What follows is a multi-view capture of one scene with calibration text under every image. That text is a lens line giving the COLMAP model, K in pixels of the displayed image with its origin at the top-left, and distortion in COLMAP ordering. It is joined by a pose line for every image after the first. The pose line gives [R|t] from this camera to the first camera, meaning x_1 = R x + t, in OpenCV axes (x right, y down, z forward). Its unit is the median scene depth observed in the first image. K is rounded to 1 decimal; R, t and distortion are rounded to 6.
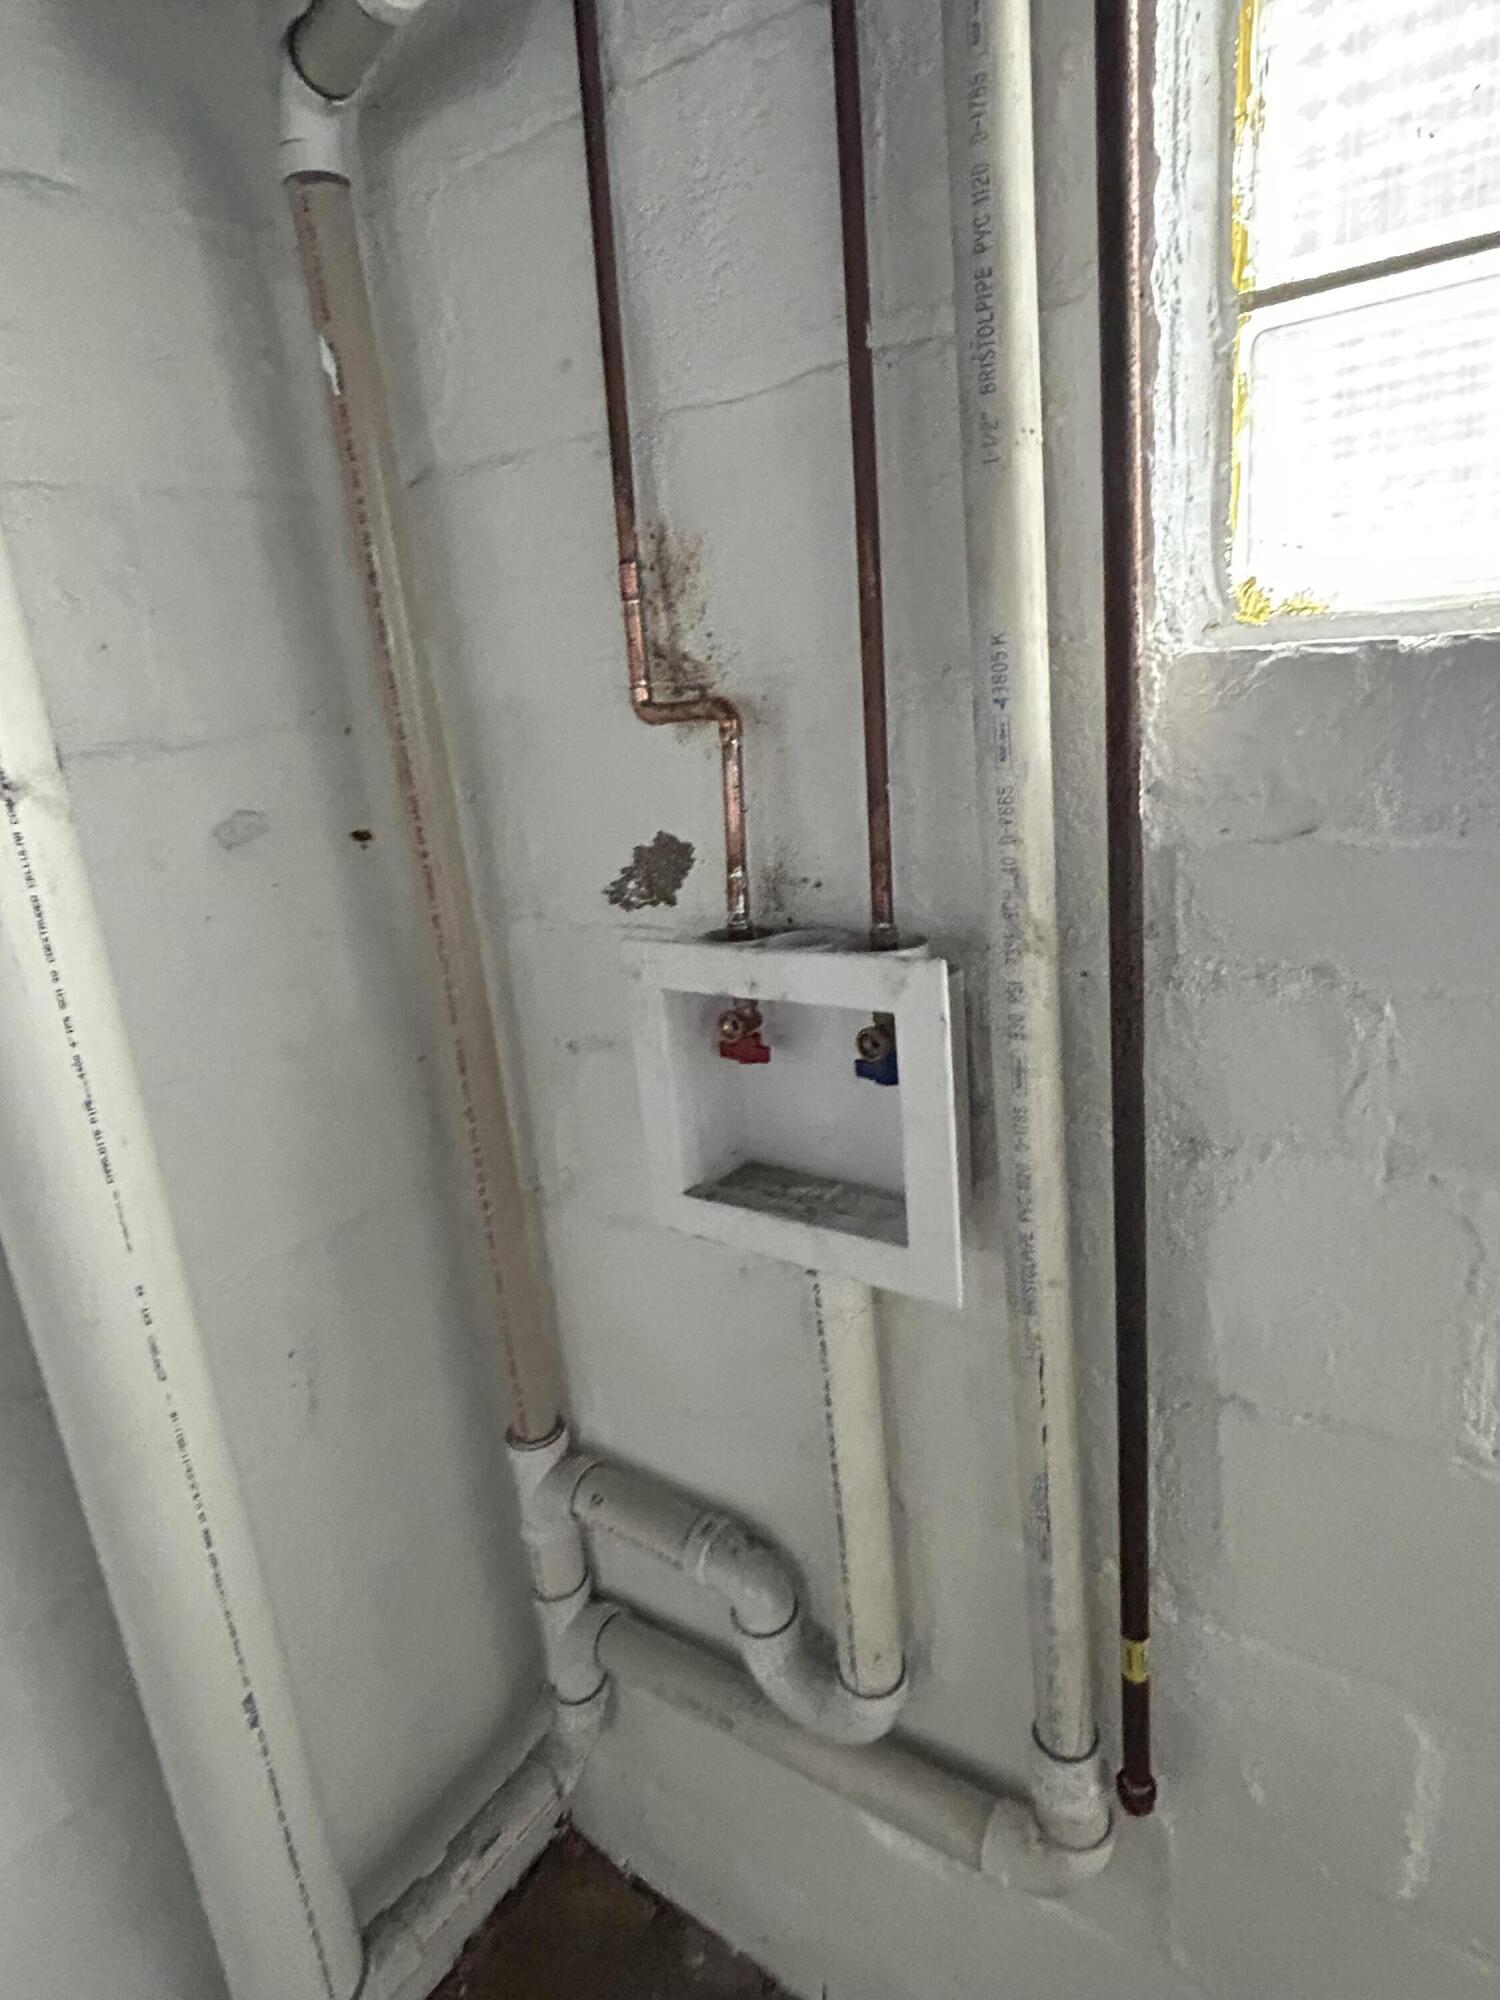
lens RADIAL K [[1147.5, 0, 754.3], [0, 1147.5, 997.4], [0, 0, 1]] dist [0.008087, 0.001518]
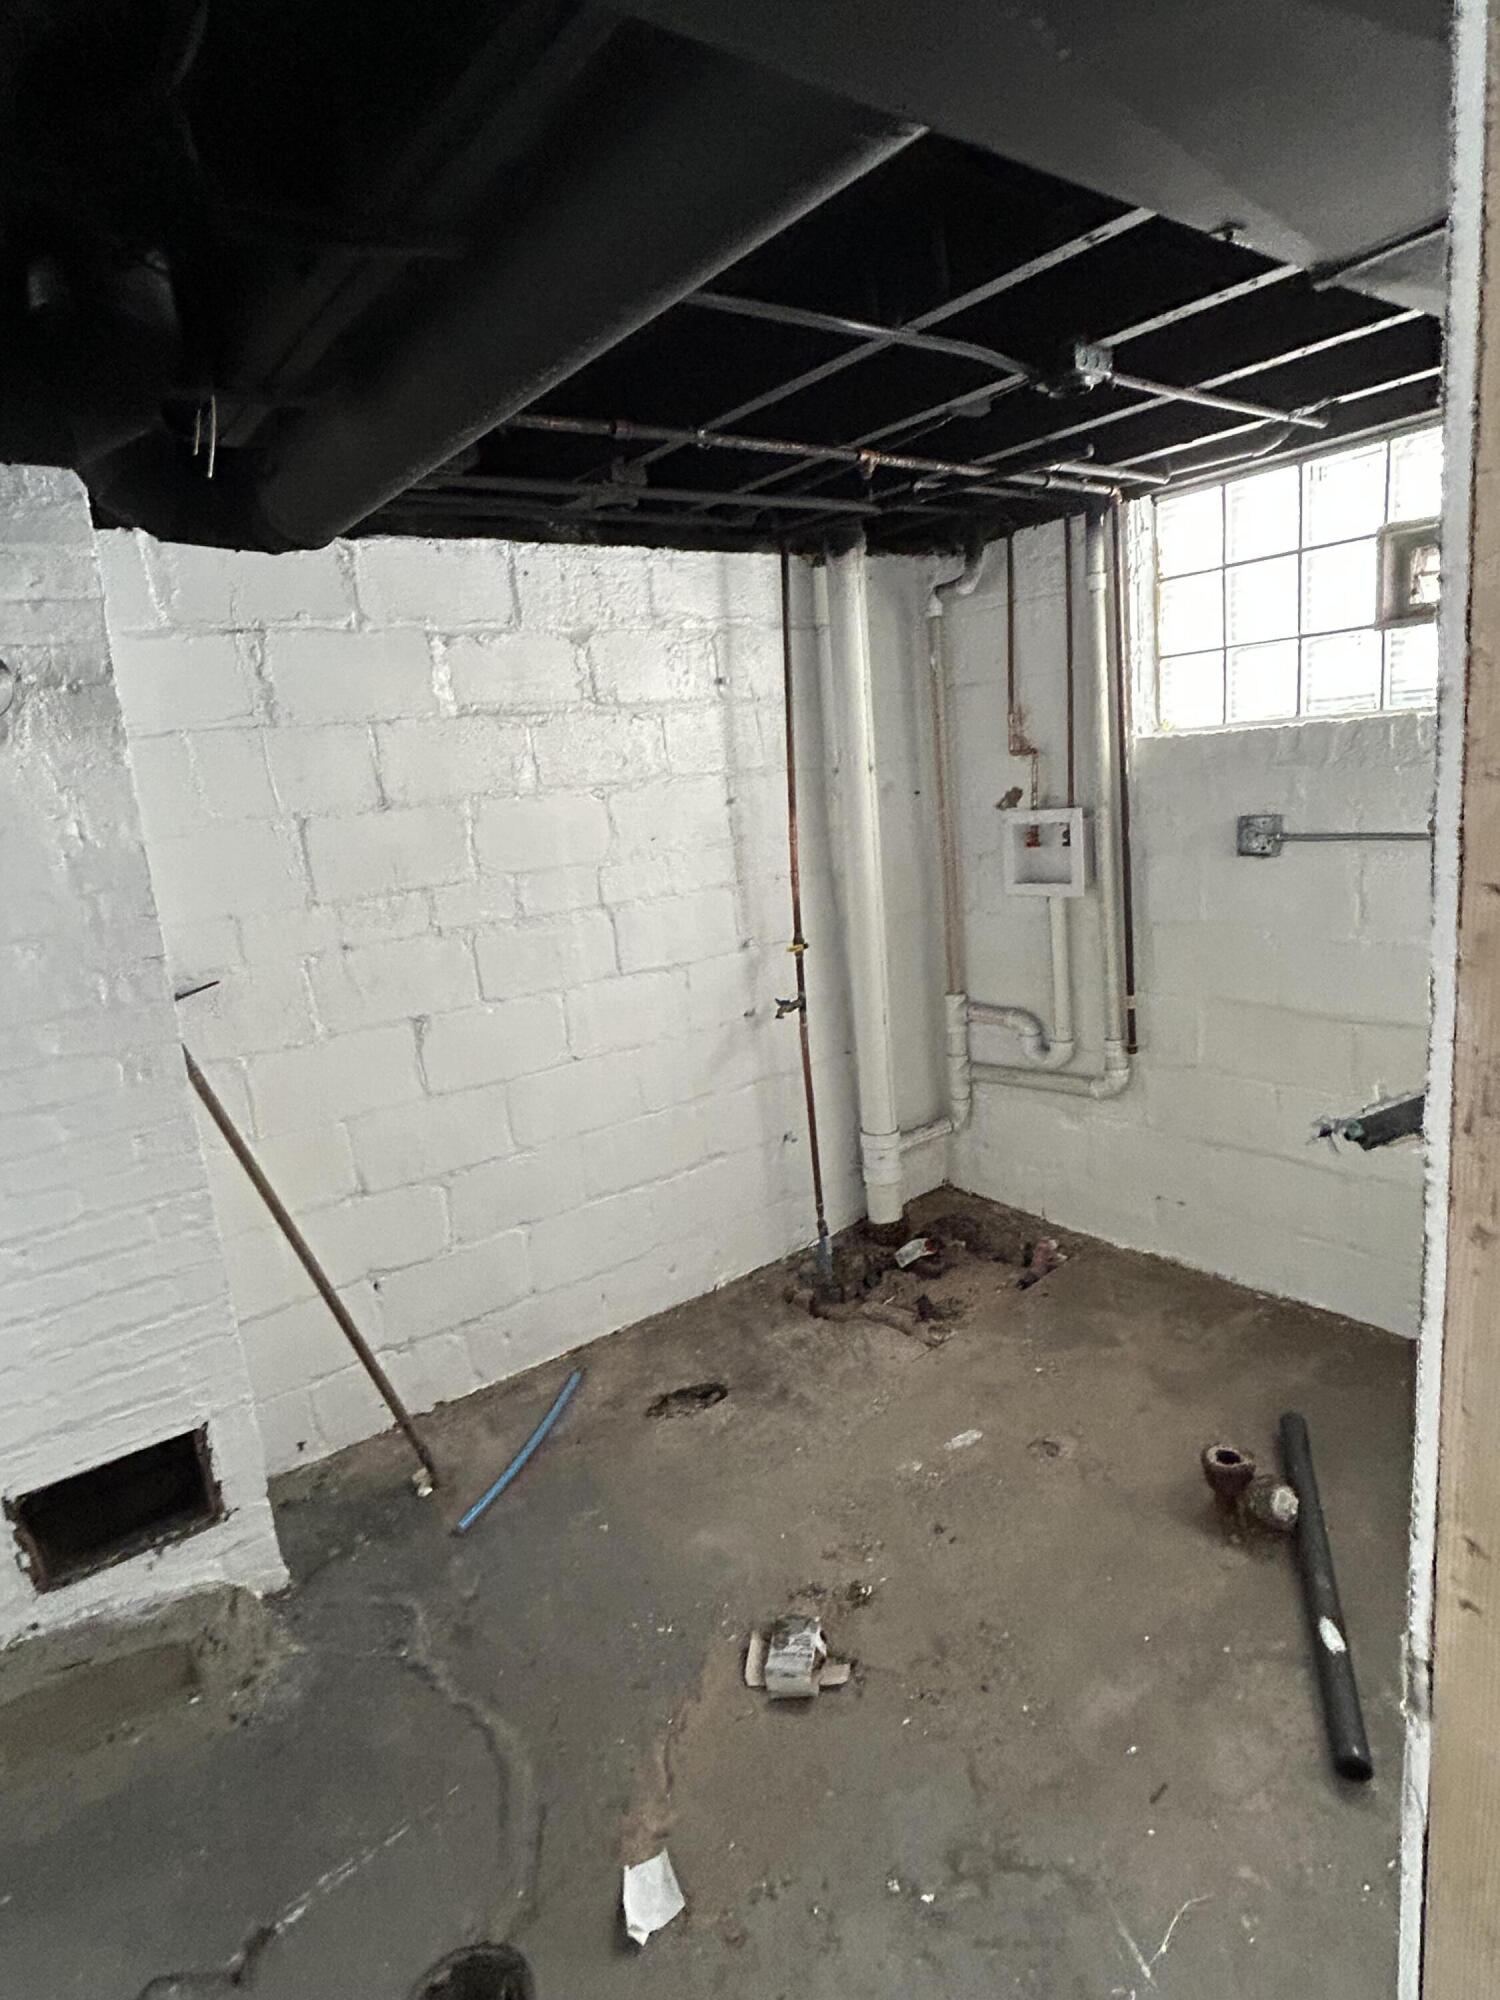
lens RADIAL K [[1147.5, 0, 745.5], [0, 1147.5, 1002.4], [0, 0, 1]] dist [0.008087, 0.001518]
pose [[0.960417, 0.061444, -0.271704, 0.140065], [-0.076482, 0.996050, -0.045100, 0.818156], [0.267859, 0.064095, 0.961324, -2.846262]]
